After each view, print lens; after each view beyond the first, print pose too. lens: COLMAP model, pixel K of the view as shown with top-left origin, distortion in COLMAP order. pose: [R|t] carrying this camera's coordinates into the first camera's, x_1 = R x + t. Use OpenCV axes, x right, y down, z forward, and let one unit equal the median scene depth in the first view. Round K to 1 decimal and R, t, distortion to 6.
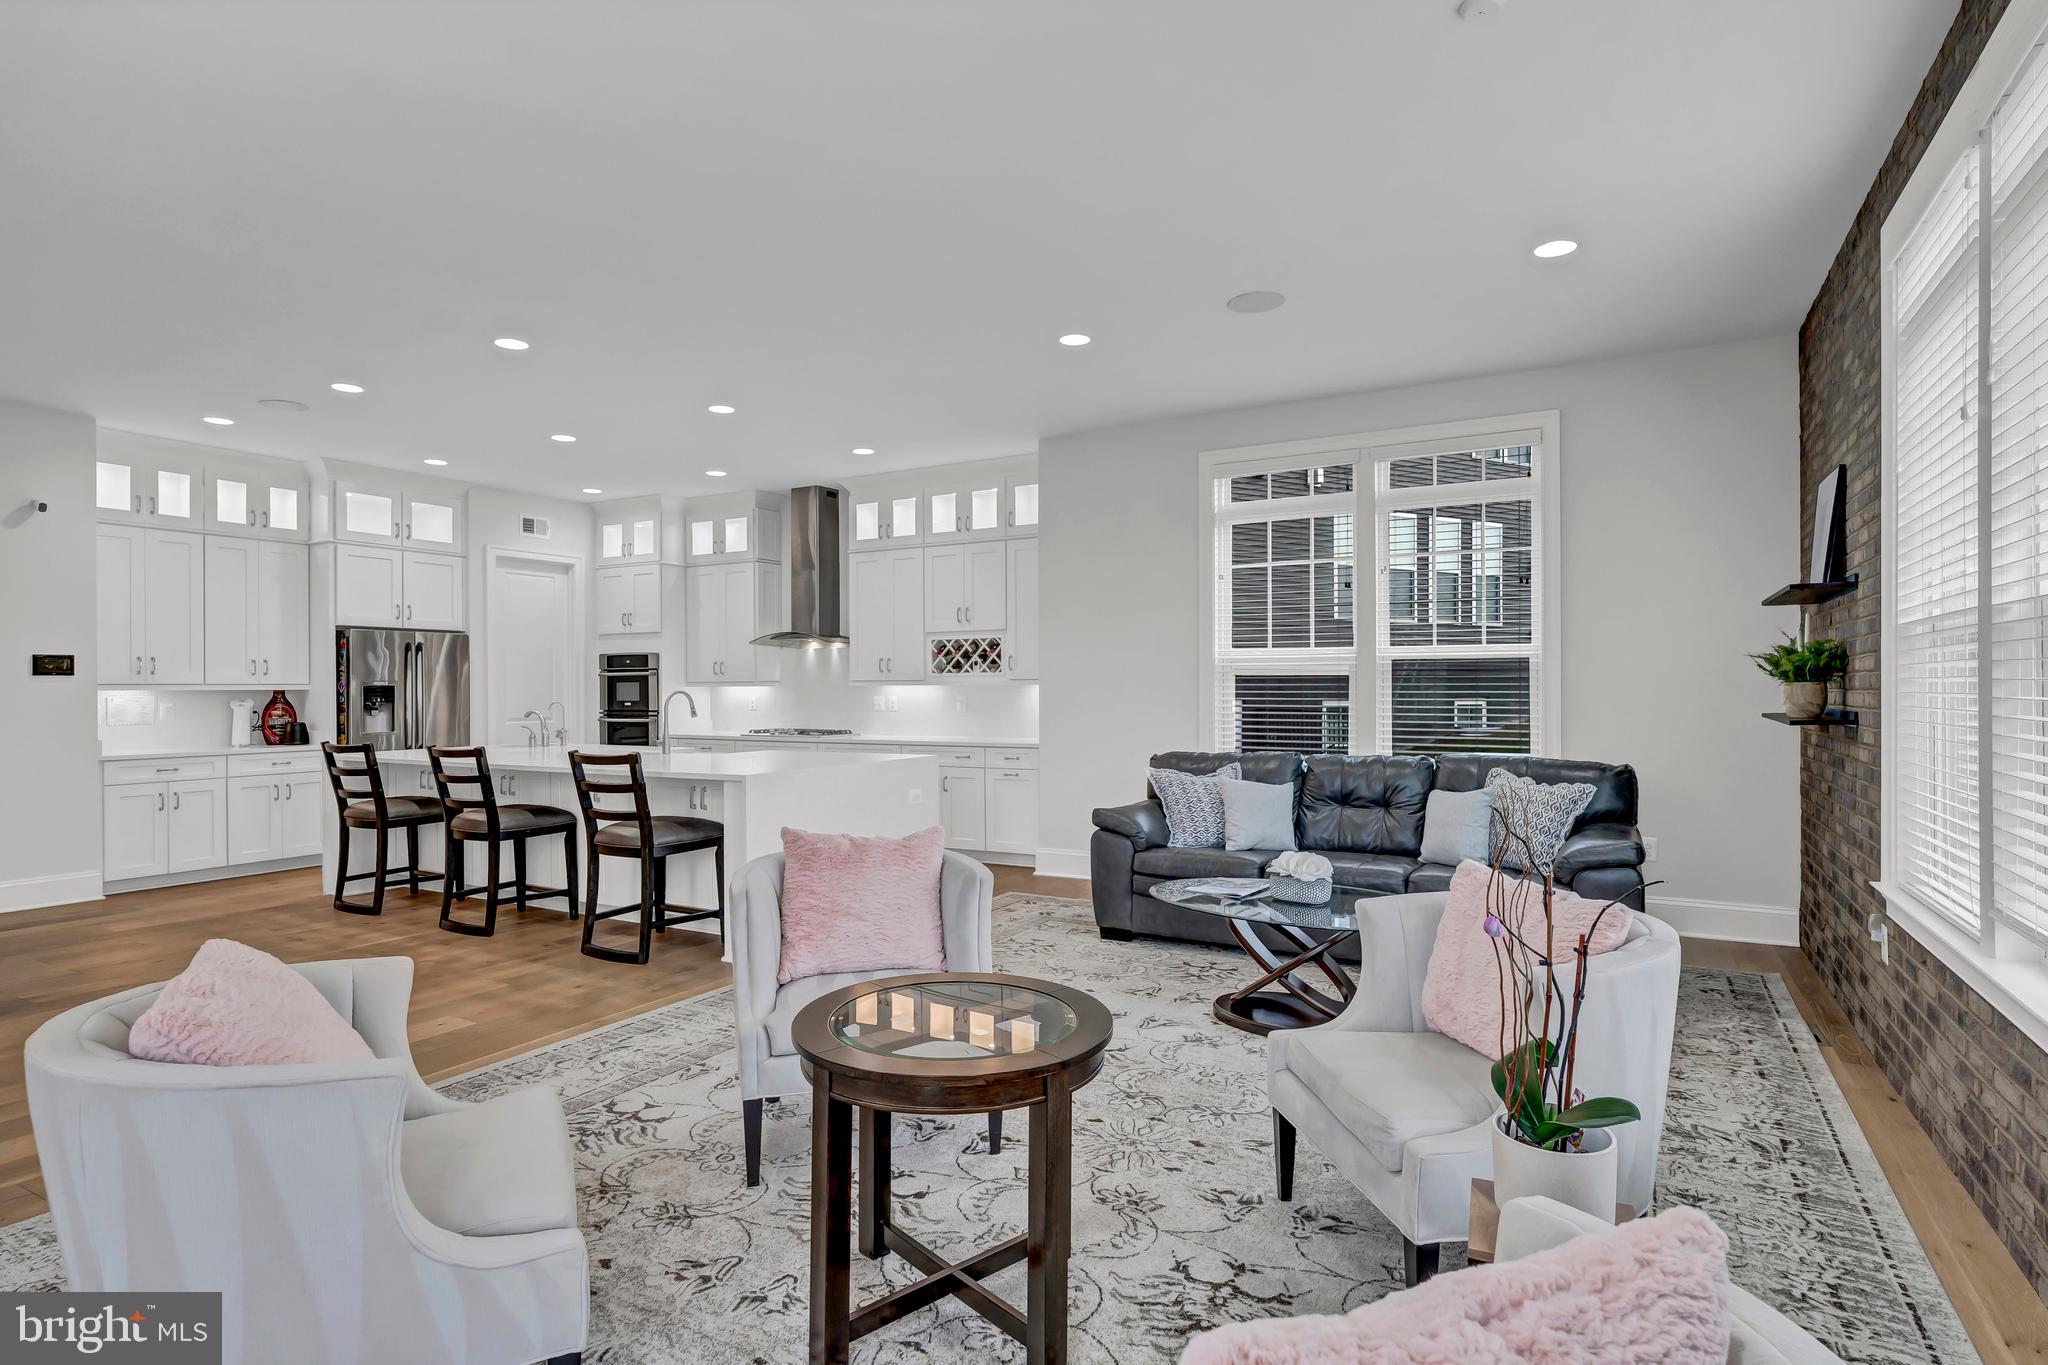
lens RADIAL K [[1053.4, 0, 1023.7], [0, 1053.4, 685.9], [0, 0, 1]] dist [0.014048, 0.000630]
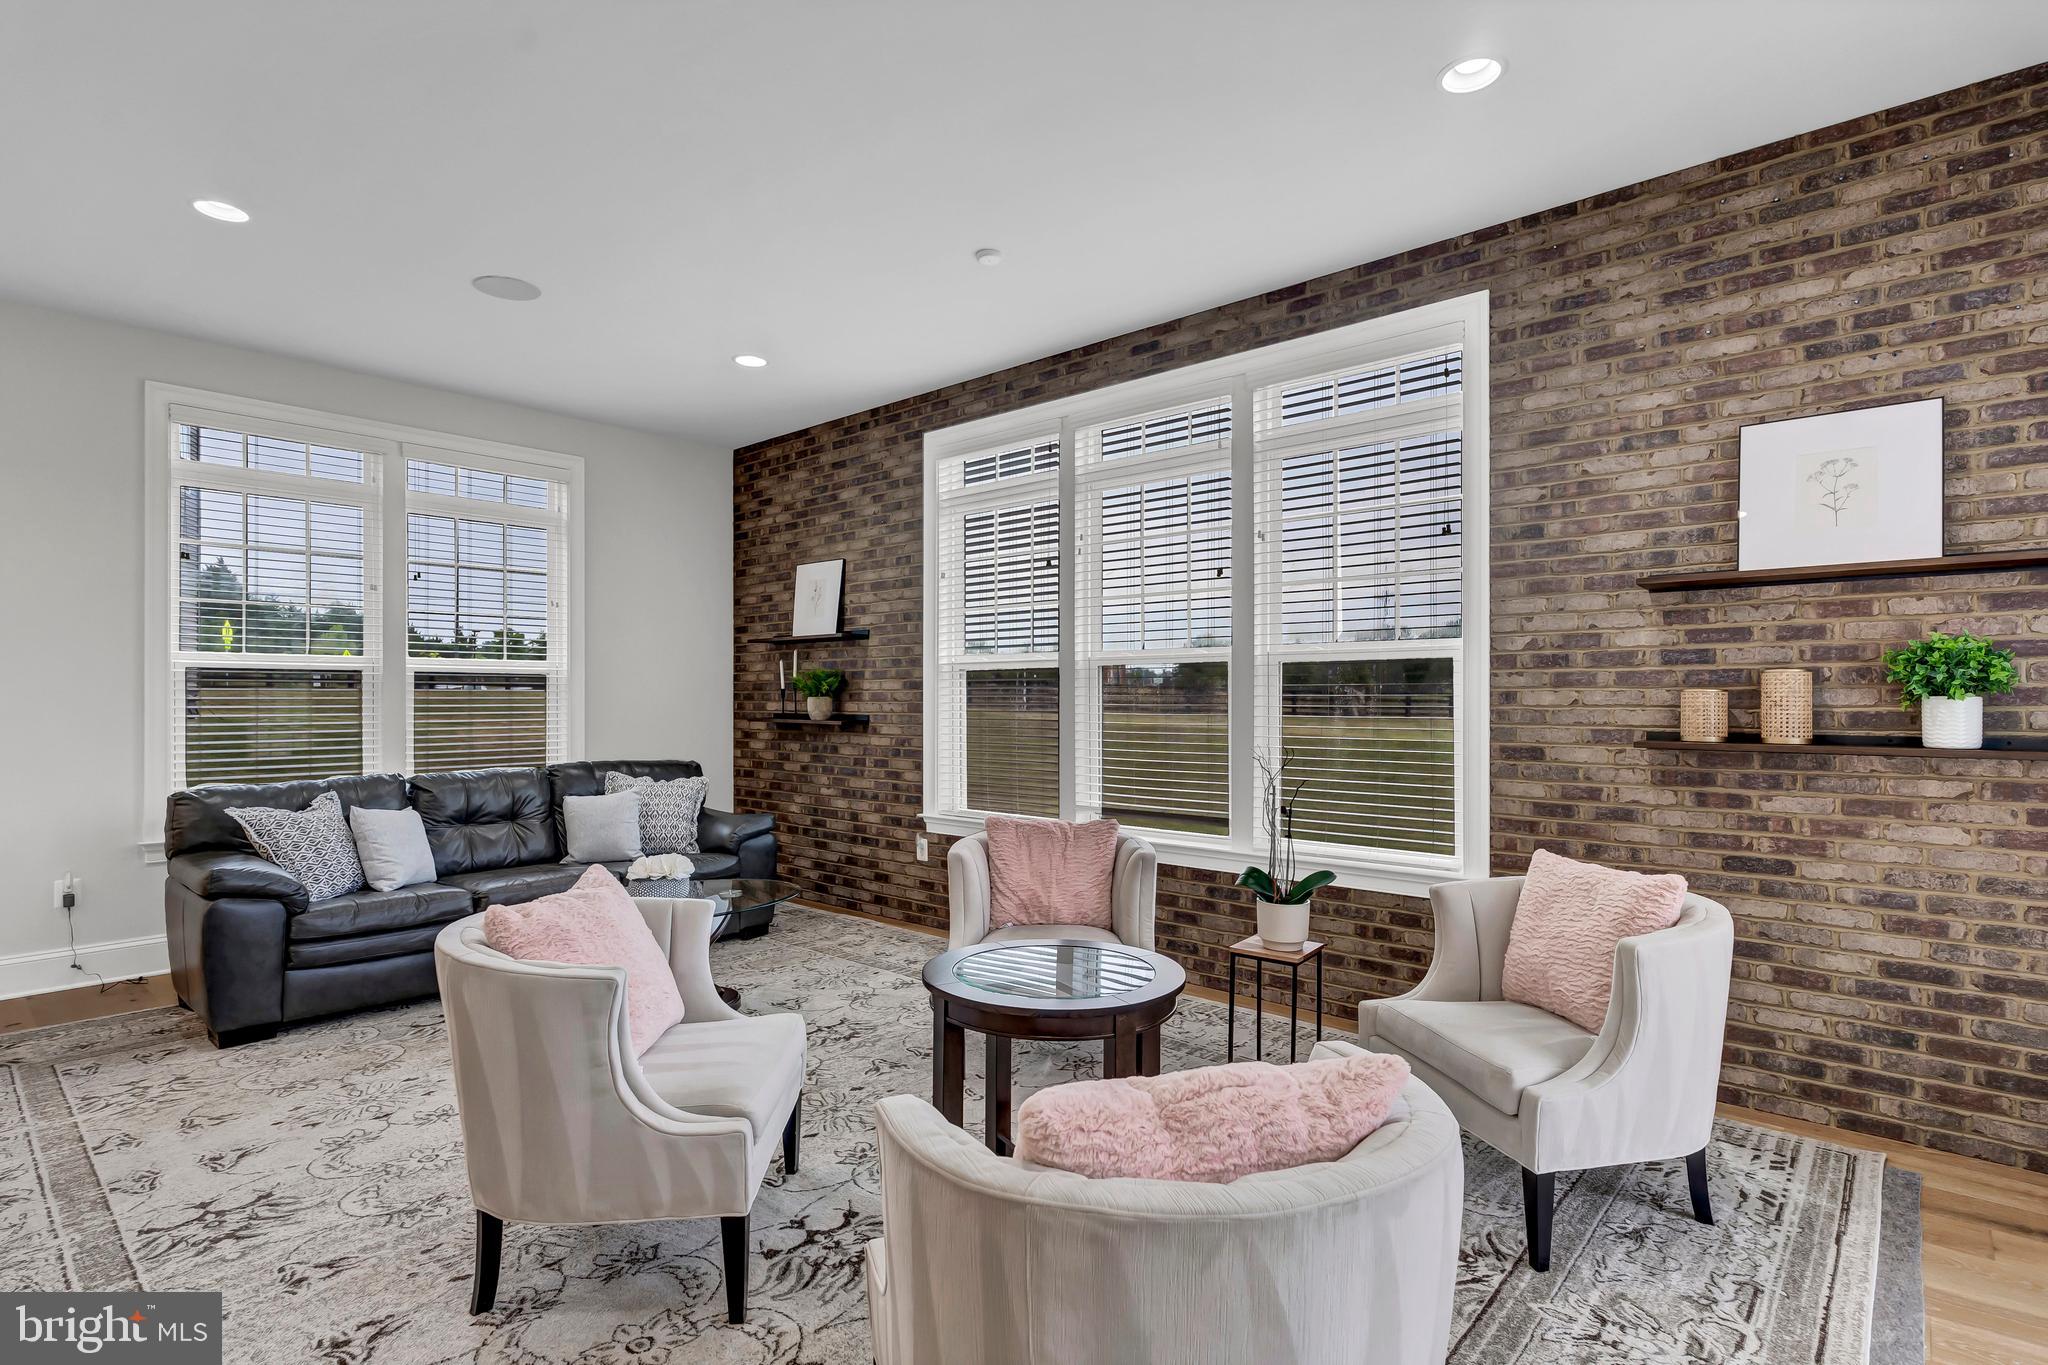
lens RADIAL K [[1018.3, 0, 1008.3], [0, 1018.3, 694.3], [0, 0, 1]] dist [-0.002930, 0.001000]
pose [[0.226577, 0.007027, 0.973968, -0.308243], [0.002355, 0.999967, -0.007762, 0.002603], [-0.973990, 0.004053, 0.226553, 0.201726]]
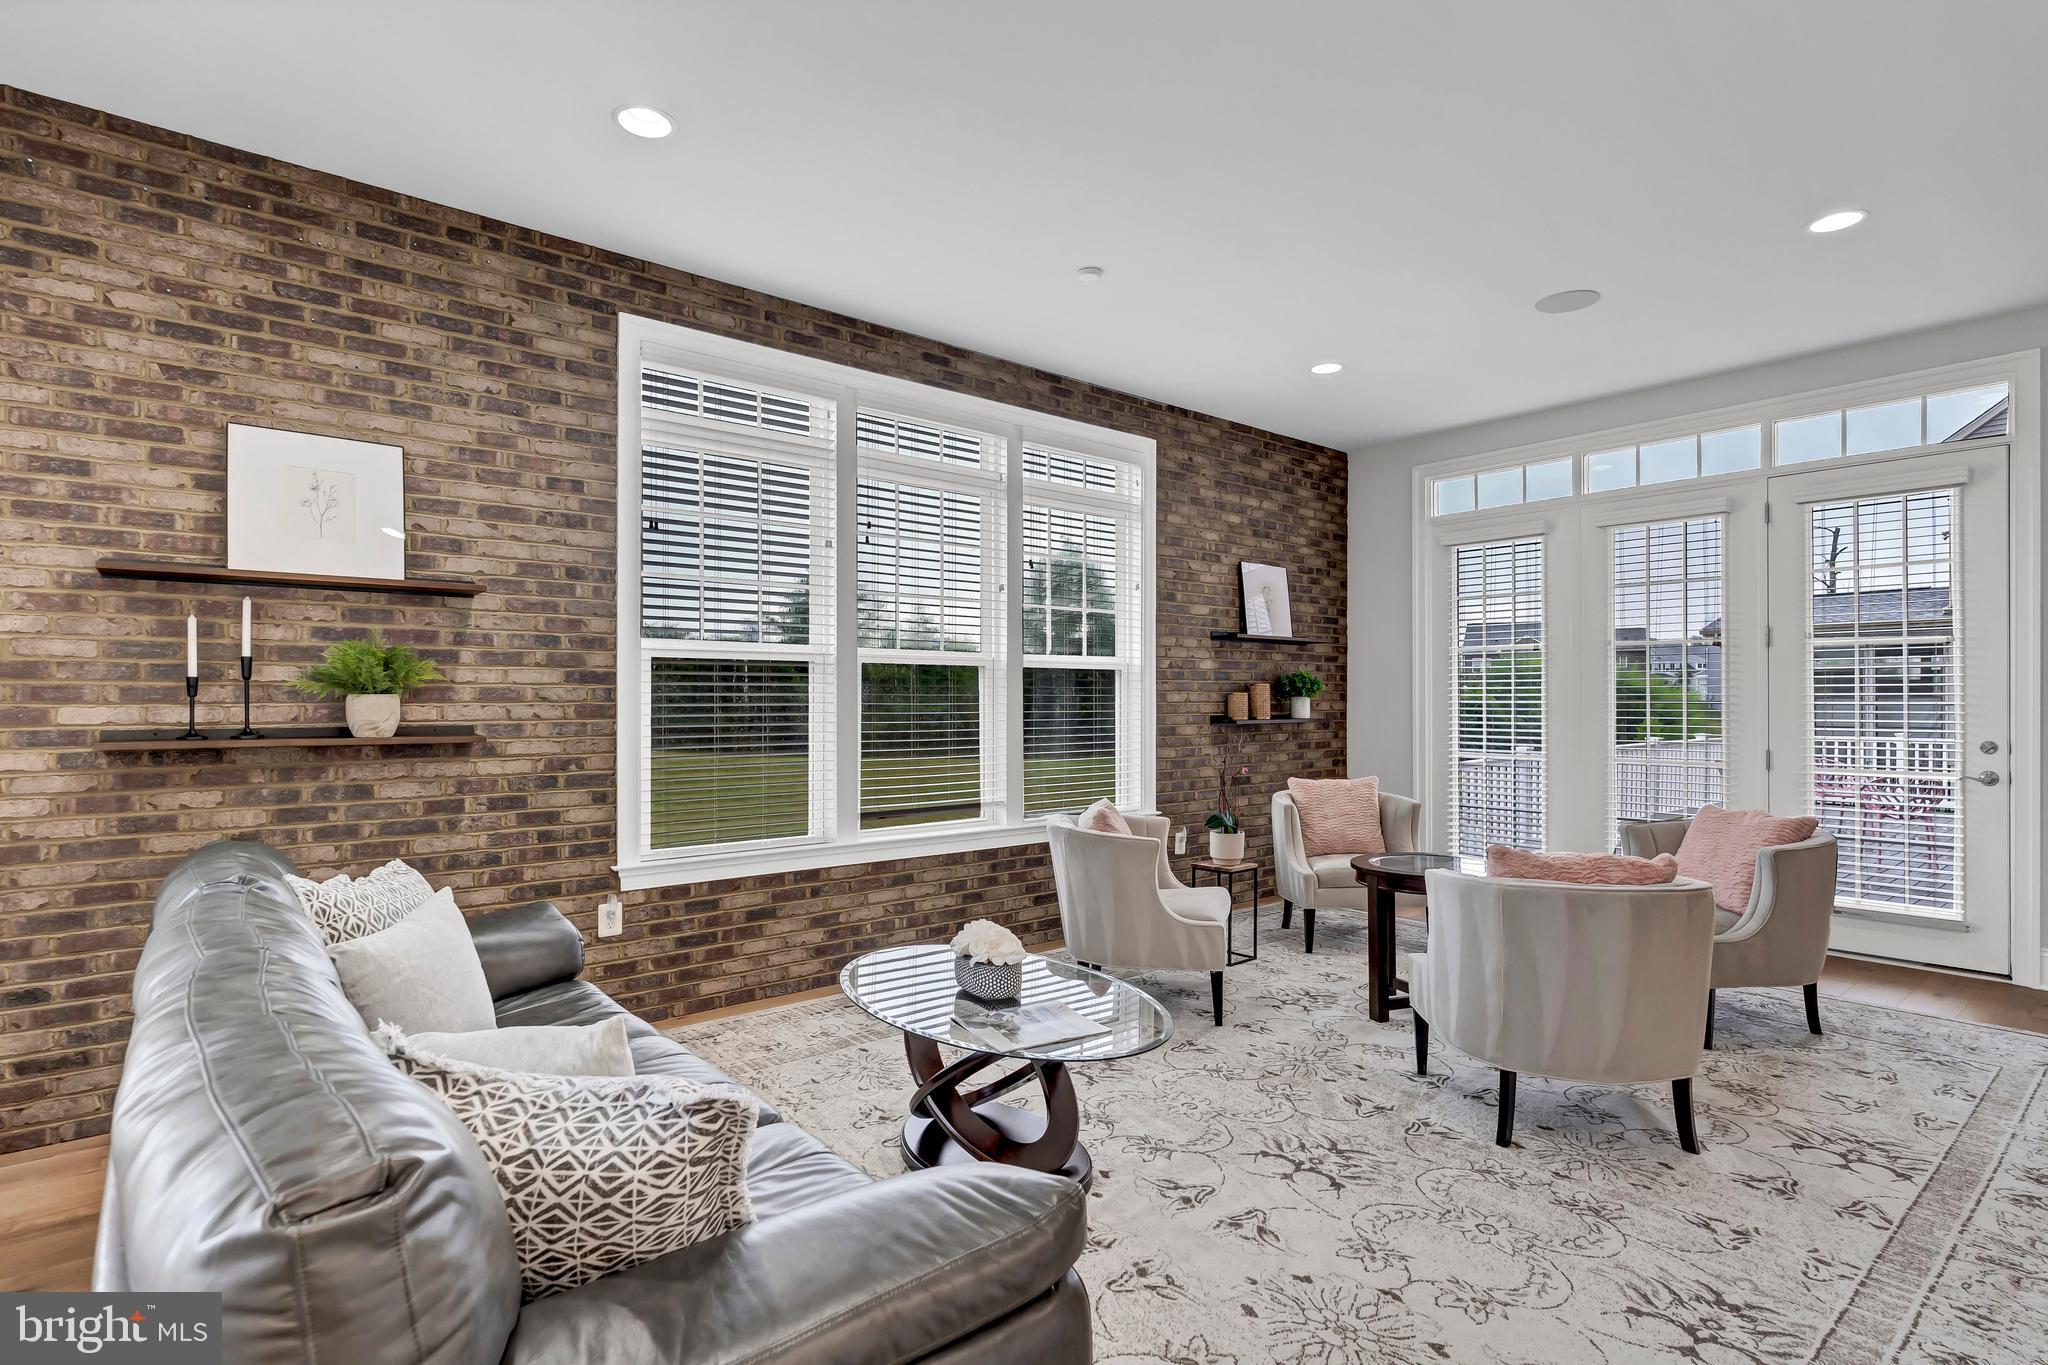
lens RADIAL K [[1018.3, 0, 1052.6], [0, 1018.3, 698.1], [0, 0, 1]] dist [-0.002930, 0.001000]
pose [[-0.939495, 0.003156, 0.342547, 0.005094], [0.004107, 0.999989, 0.002051, 0.000129], [-0.342537, 0.003333, -0.939498, 0.802714]]
